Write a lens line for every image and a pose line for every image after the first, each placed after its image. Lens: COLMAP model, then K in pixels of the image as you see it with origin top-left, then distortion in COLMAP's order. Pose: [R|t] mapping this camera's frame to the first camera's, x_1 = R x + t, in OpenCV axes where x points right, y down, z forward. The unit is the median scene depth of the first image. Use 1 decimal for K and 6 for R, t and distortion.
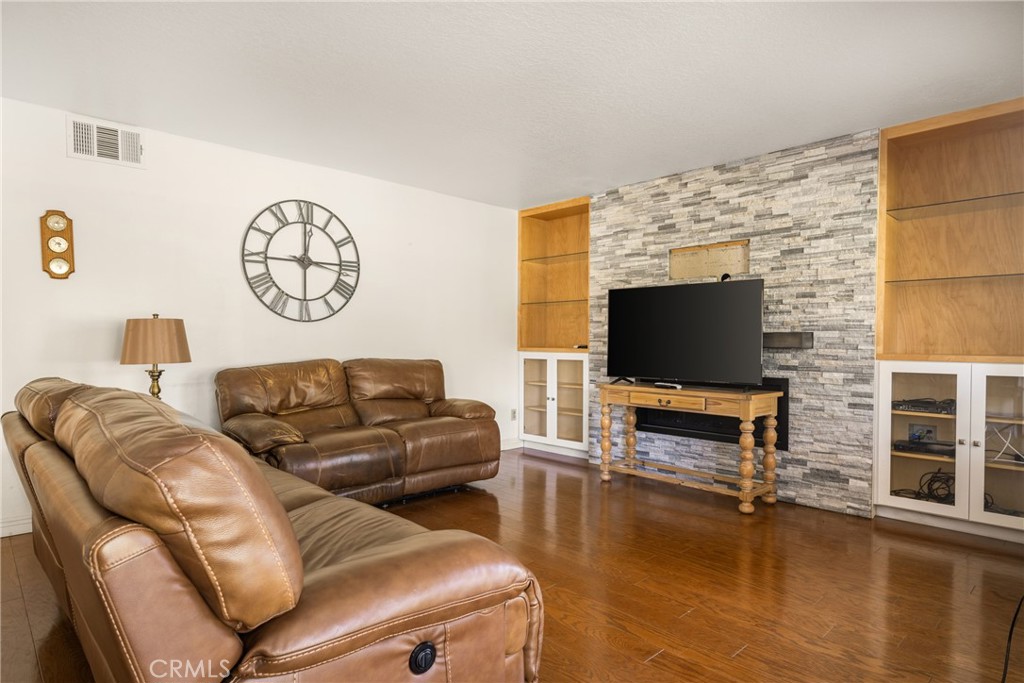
lens RADIAL K [[576.0, 0, 515.2], [0, 576.0, 350.6], [0, 0, 1]] dist [-0.007102, -0.000818]
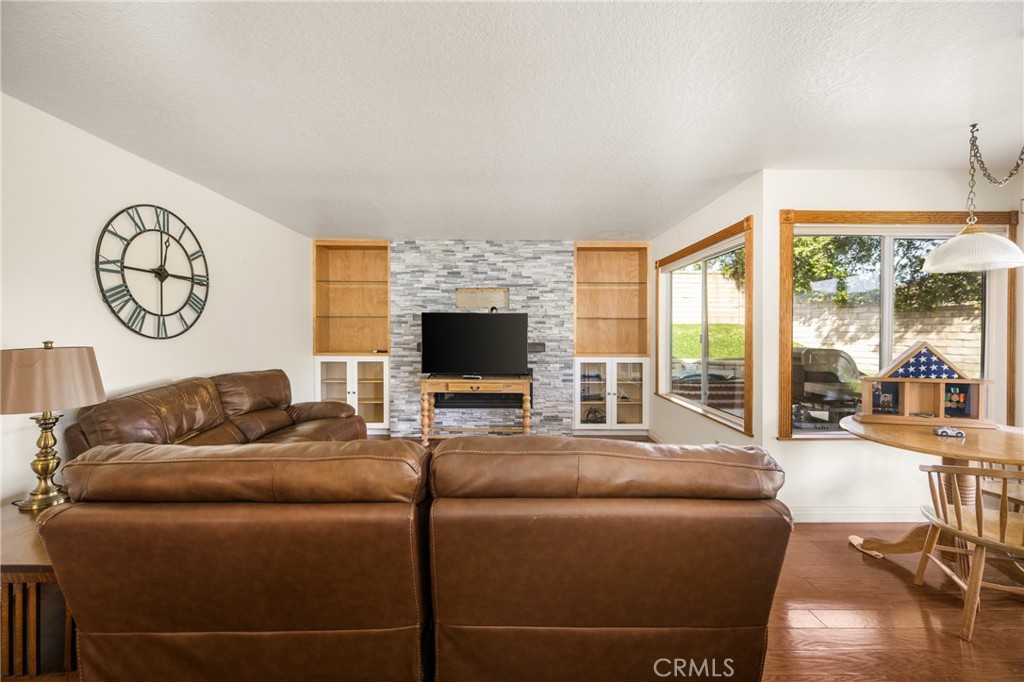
lens RADIAL K [[414.4, 0, 511.6], [0, 414.4, 333.9], [0, 0, 1]] dist [-0.001212, 0.000466]
pose [[0.685774, -0.005187, 0.727796, -0.477271], [0.011718, 0.999924, -0.003914, -0.050758], [-0.727720, 0.011212, 0.685782, 0.144479]]
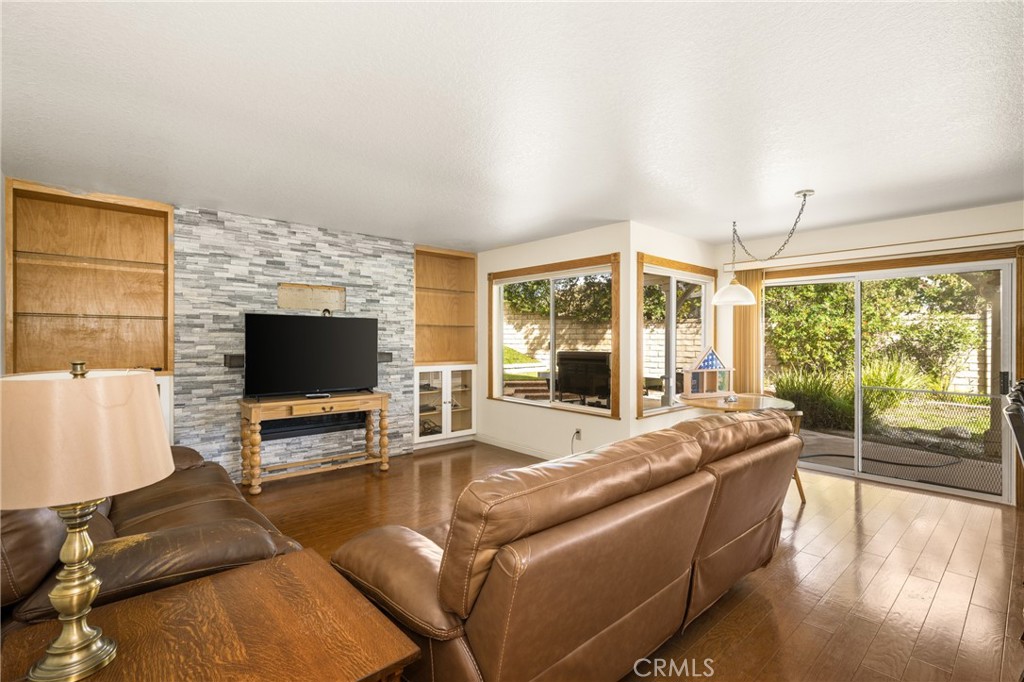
lens RADIAL K [[469.2, 0, 510.7], [0, 469.2, 337.4], [0, 0, 1]] dist [0.004400, 0.000905]
pose [[0.032791, 0.000868, 0.999462, -0.745317], [0.012300, 0.999924, -0.001272, -0.060690], [-0.999387, 0.012335, 0.032777, 0.535582]]
